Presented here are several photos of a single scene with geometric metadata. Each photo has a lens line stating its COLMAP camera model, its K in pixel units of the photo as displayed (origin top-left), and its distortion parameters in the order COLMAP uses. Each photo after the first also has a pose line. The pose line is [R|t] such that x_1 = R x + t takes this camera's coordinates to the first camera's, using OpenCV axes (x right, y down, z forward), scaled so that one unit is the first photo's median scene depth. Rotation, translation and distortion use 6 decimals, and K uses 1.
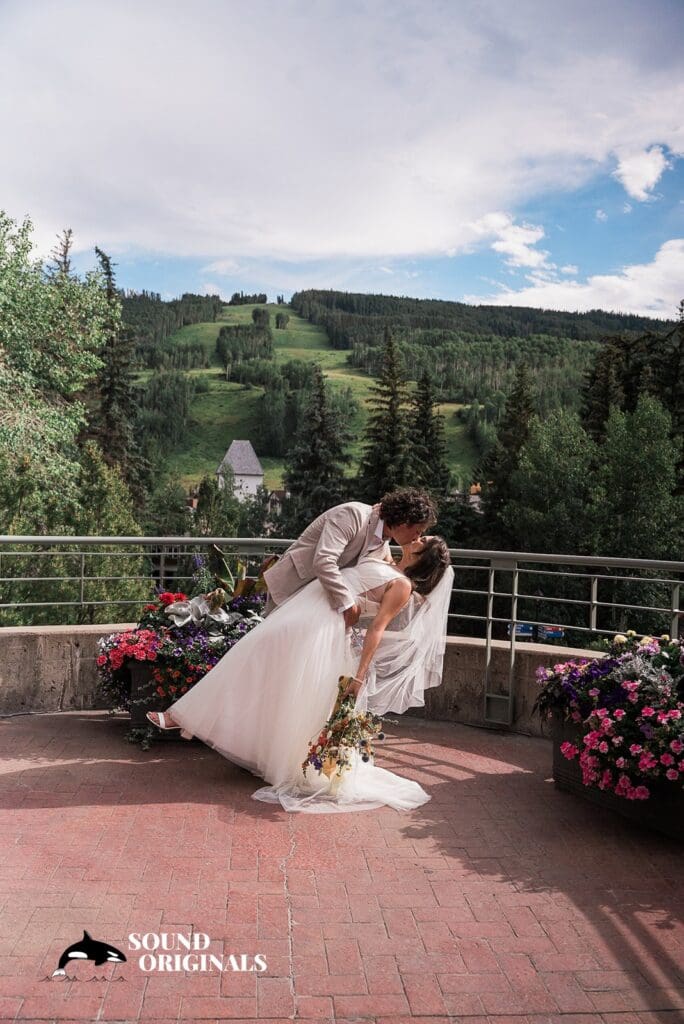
lens RADIAL K [[2095.7, 0, 398.2], [0, 2095.7, 510.6], [0, 0, 1]] dist [0.108965, 0.309747]
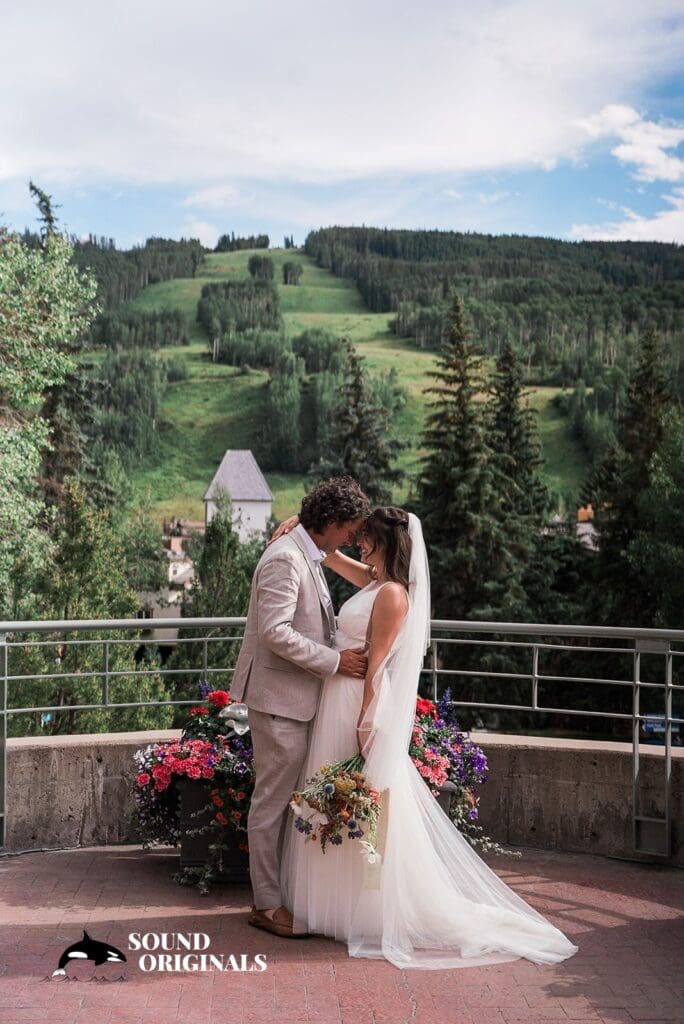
lens RADIAL K [[2095.7, 0, 398.2], [0, 2095.7, 510.6], [0, 0, 1]] dist [0.108965, 0.309747]
pose [[0.996042, -0.026969, -0.084699, 0.034182], [0.022138, 0.998102, -0.057462, 0.026321], [0.086088, 0.055359, 0.994748, 0.320510]]
